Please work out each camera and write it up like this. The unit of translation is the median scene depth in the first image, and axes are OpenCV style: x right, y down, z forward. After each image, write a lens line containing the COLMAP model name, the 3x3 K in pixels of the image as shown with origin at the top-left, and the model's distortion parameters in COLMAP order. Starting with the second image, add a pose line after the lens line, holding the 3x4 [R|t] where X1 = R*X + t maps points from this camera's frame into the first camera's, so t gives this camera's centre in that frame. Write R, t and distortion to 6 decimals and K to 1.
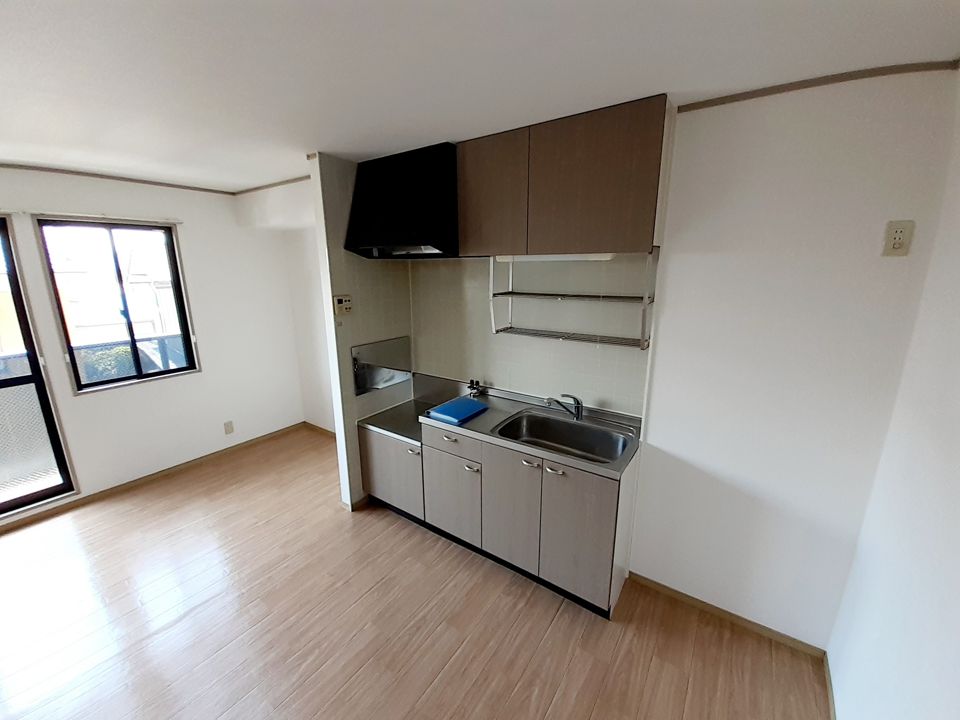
lens RADIAL K [[385.4, 0, 495.2], [0, 385.4, 355.9], [0, 0, 1]] dist [-0.013399, -0.003380]
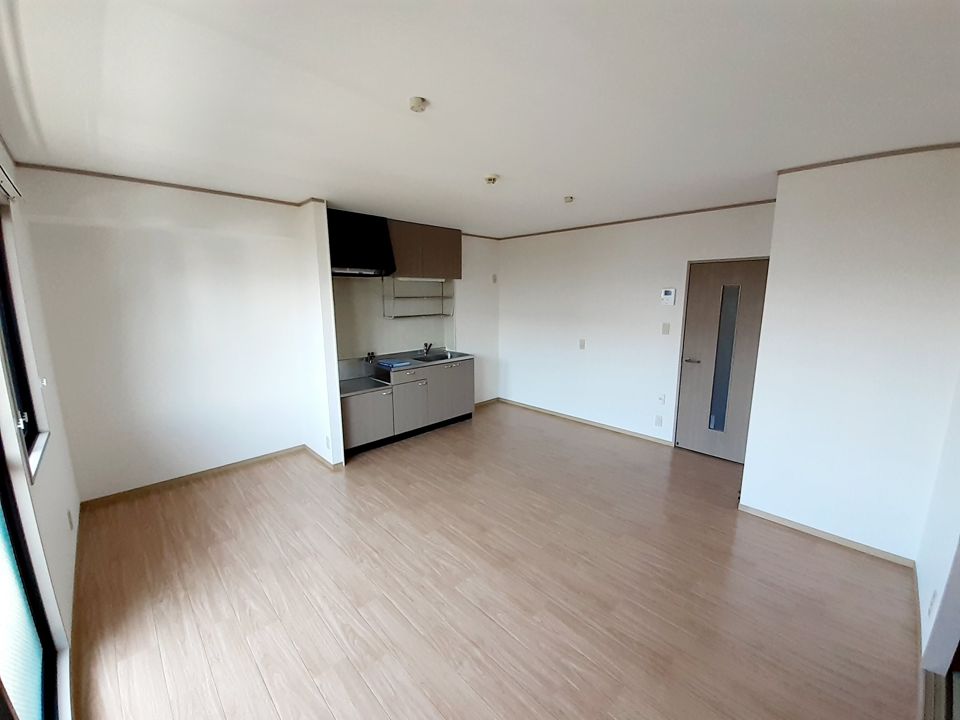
lens RADIAL K [[385.4, 0, 481.4], [0, 385.4, 353.5], [0, 0, 1]] dist [-0.013399, -0.003380]
pose [[0.185187, -0.127249, 0.974430, -1.906713], [0.243959, 0.966493, 0.079849, 0.063957], [-0.951940, 0.222933, 0.210025, 0.267351]]
